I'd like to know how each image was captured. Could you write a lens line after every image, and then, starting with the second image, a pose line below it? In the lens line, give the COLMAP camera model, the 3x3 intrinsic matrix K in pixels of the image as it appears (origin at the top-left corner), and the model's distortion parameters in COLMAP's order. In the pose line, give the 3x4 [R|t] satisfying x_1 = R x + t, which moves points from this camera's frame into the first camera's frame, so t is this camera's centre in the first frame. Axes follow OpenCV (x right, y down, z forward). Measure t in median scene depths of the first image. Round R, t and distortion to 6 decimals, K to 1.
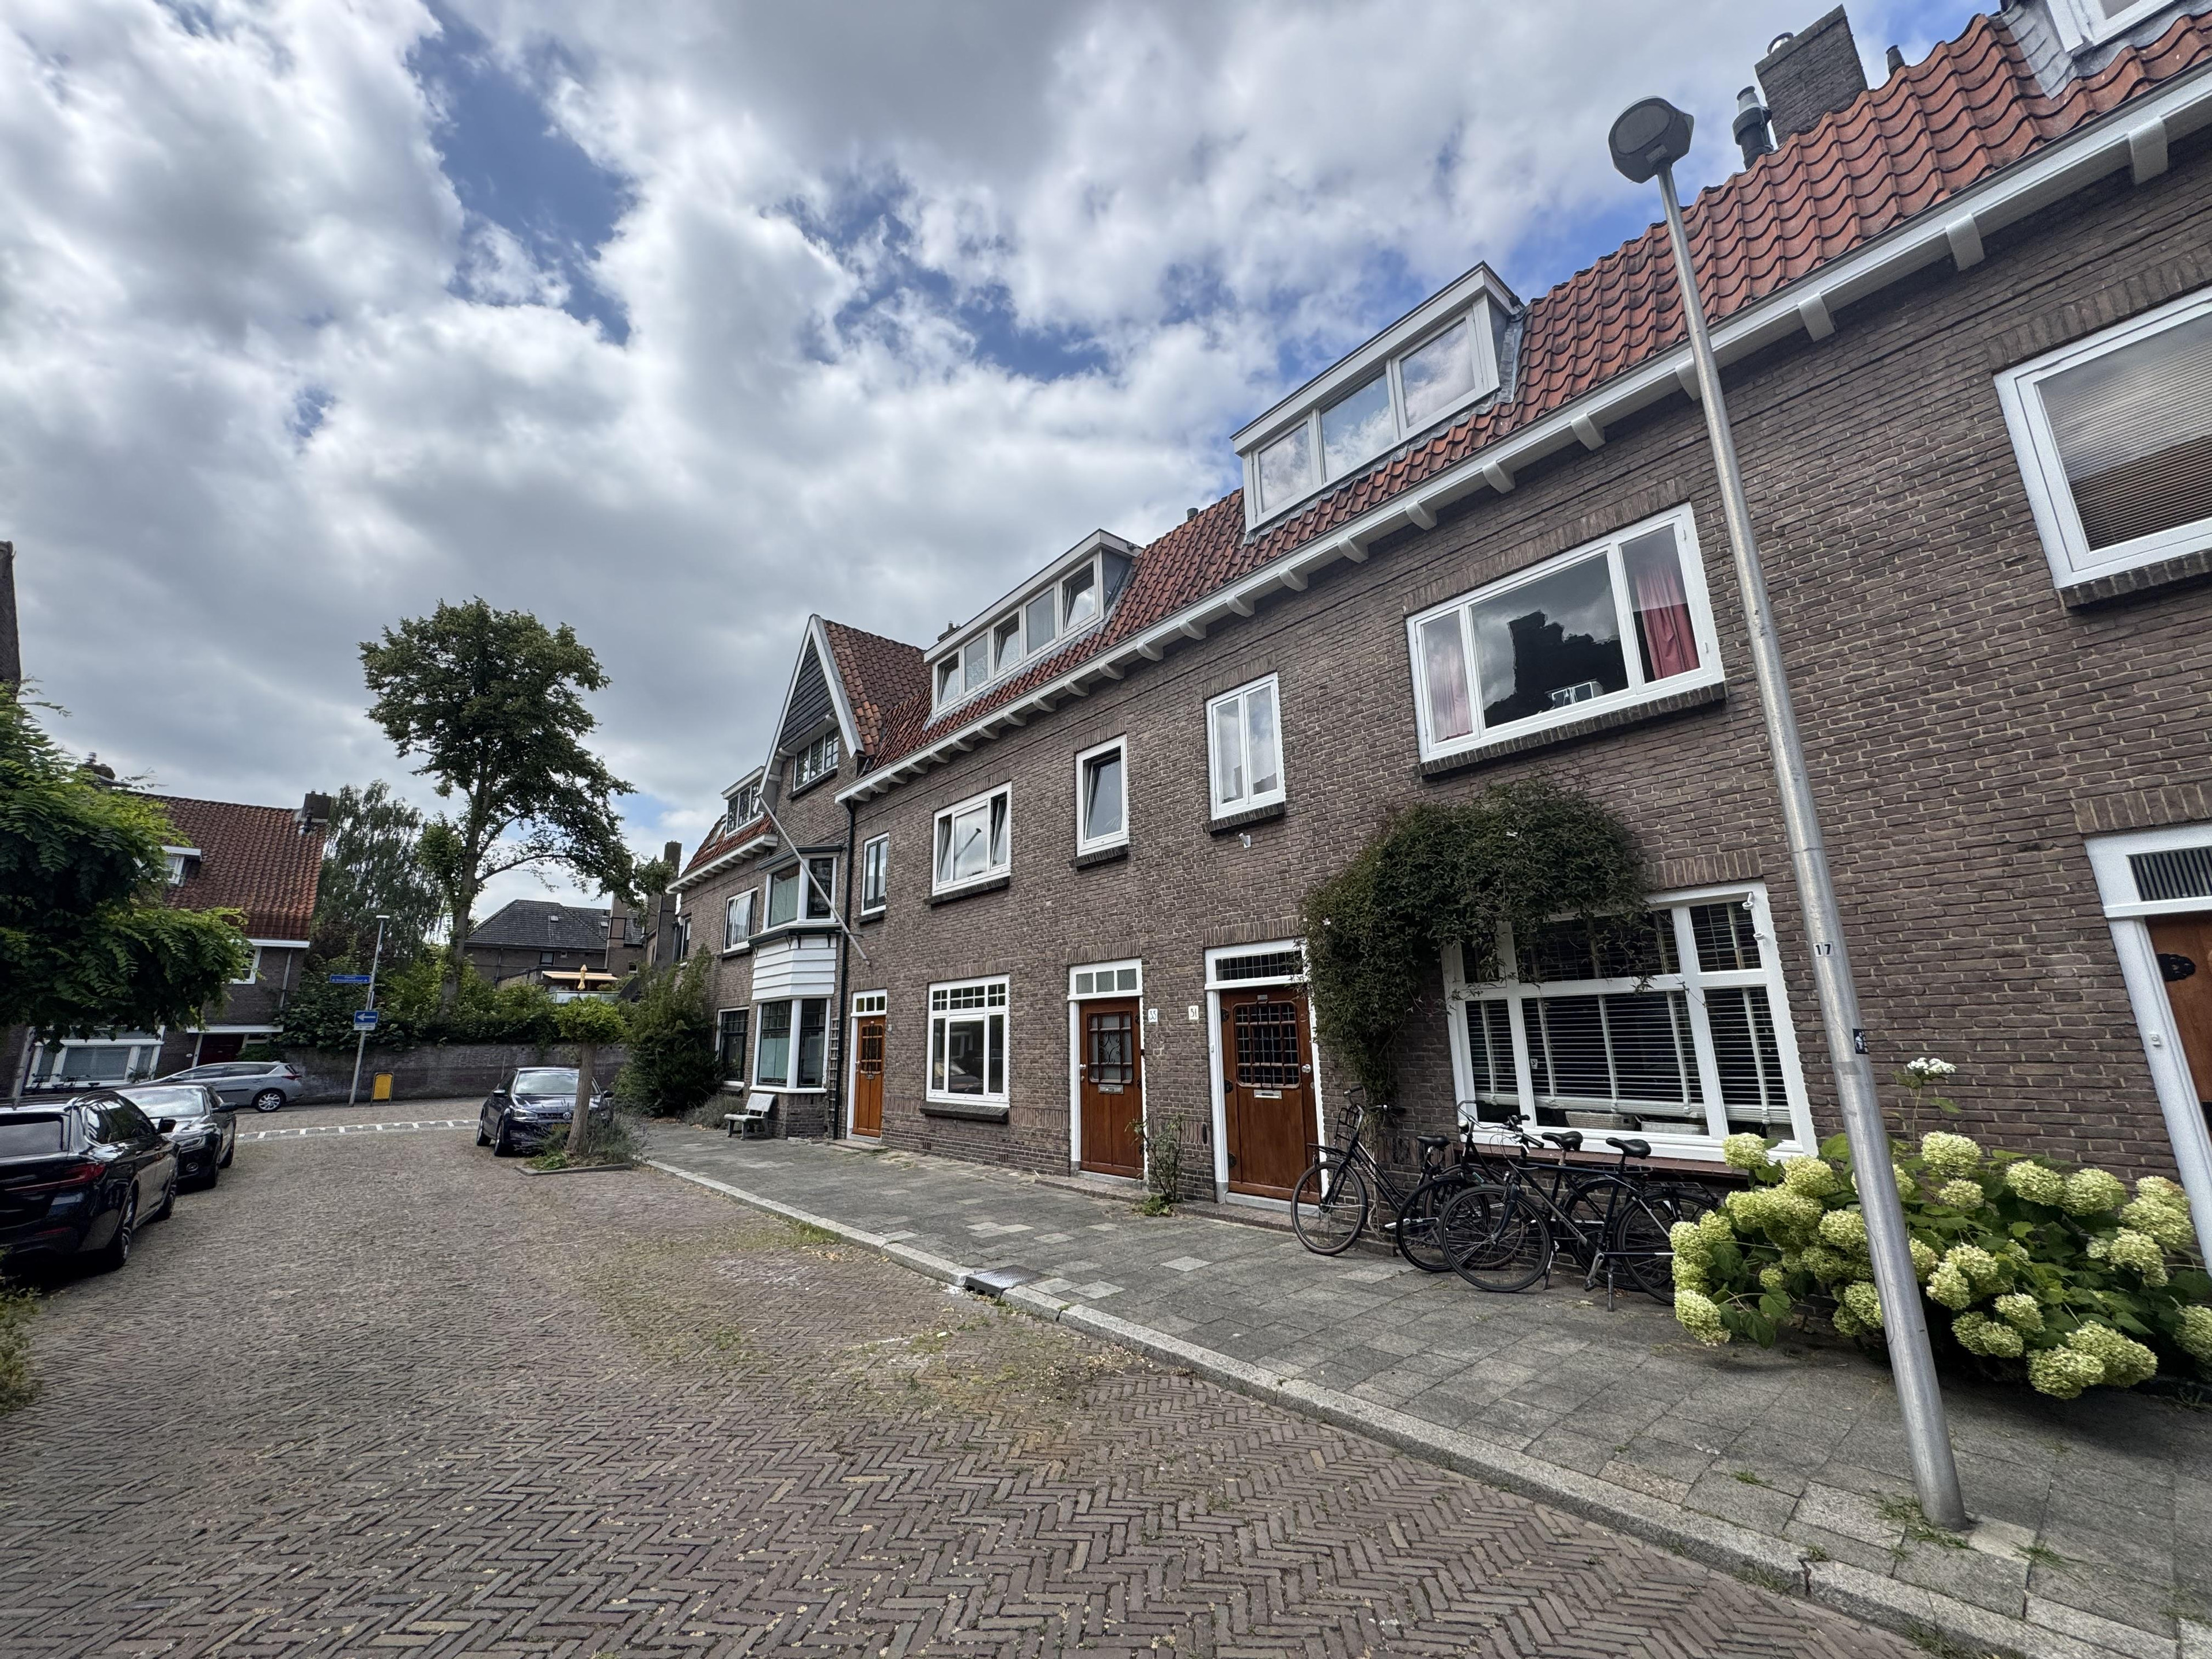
lens RADIAL K [[879.5, 0, 1106.0], [0, 879.5, 829.5], [0, 0, 1]] dist [-0.001869, 0.000066]
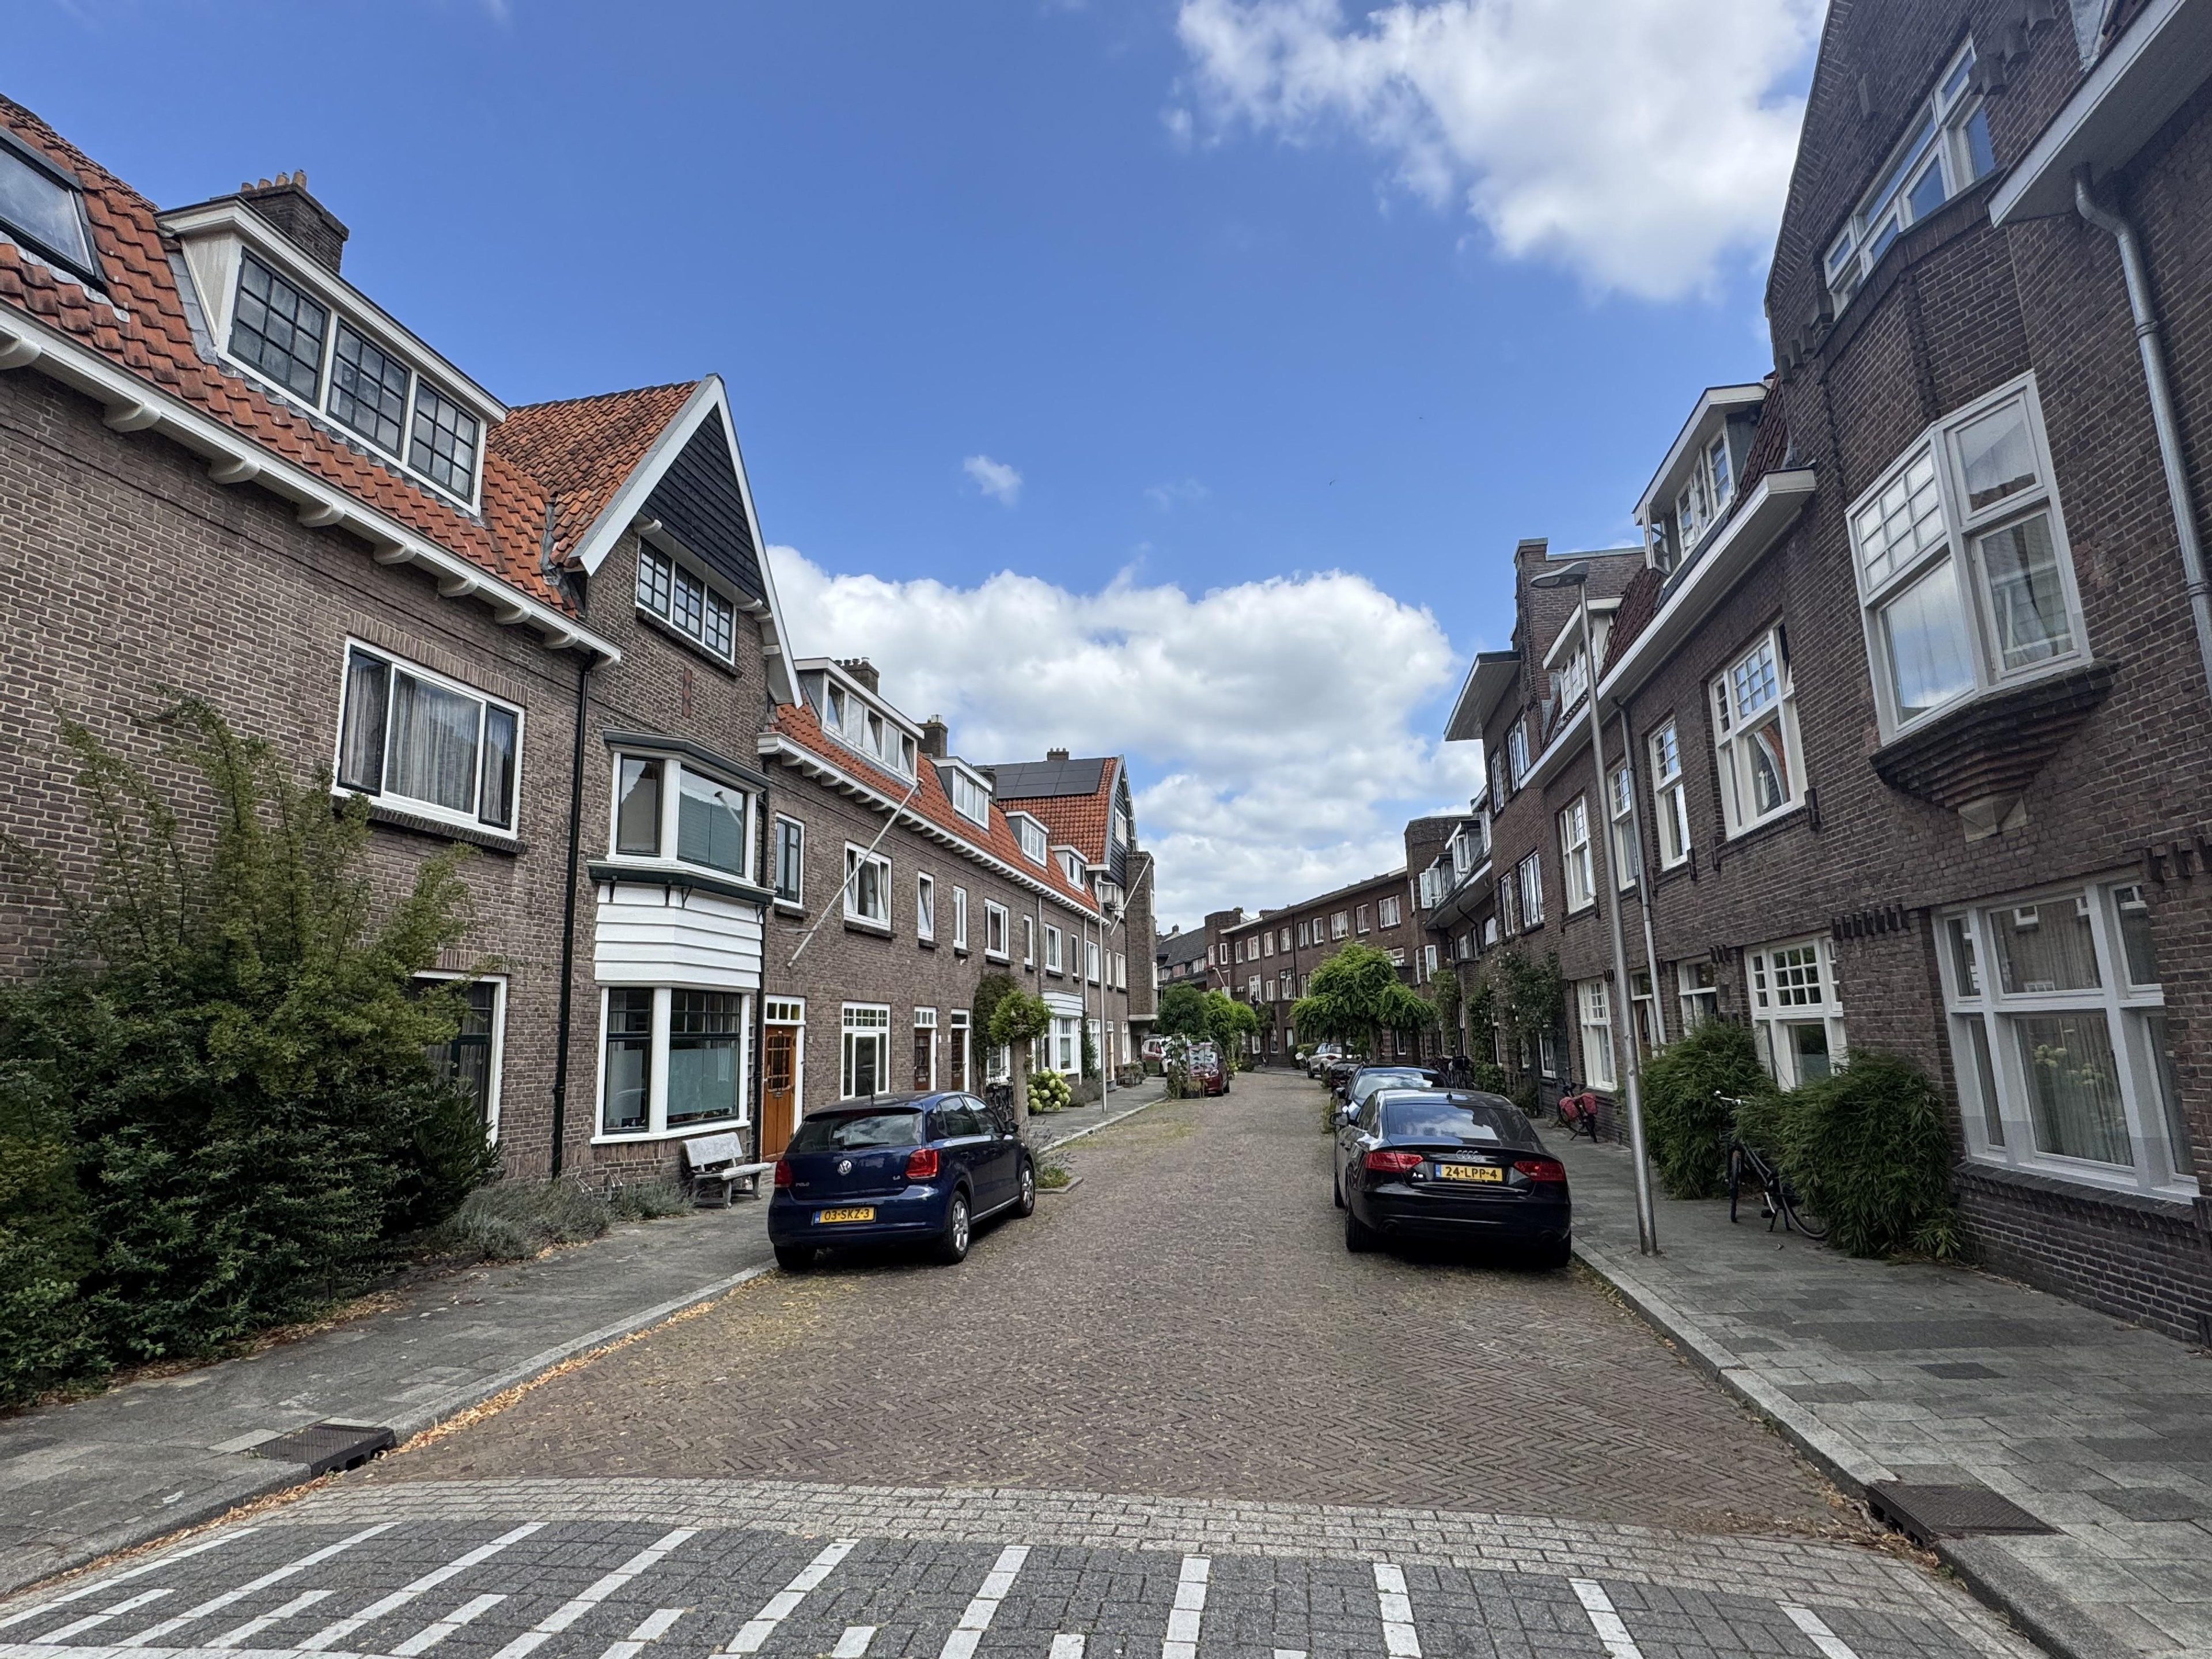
lens RADIAL K [[1152.1, 0, 1105.4], [0, 1152.1, 825.2], [0, 0, 1]] dist [-0.002267, 0.000092]
pose [[-0.638725, 0.177160, 0.748762, -1.903801], [-0.141429, 0.929521, -0.340572, 0.519930], [-0.756326, -0.323429, -0.568652, 2.060186]]
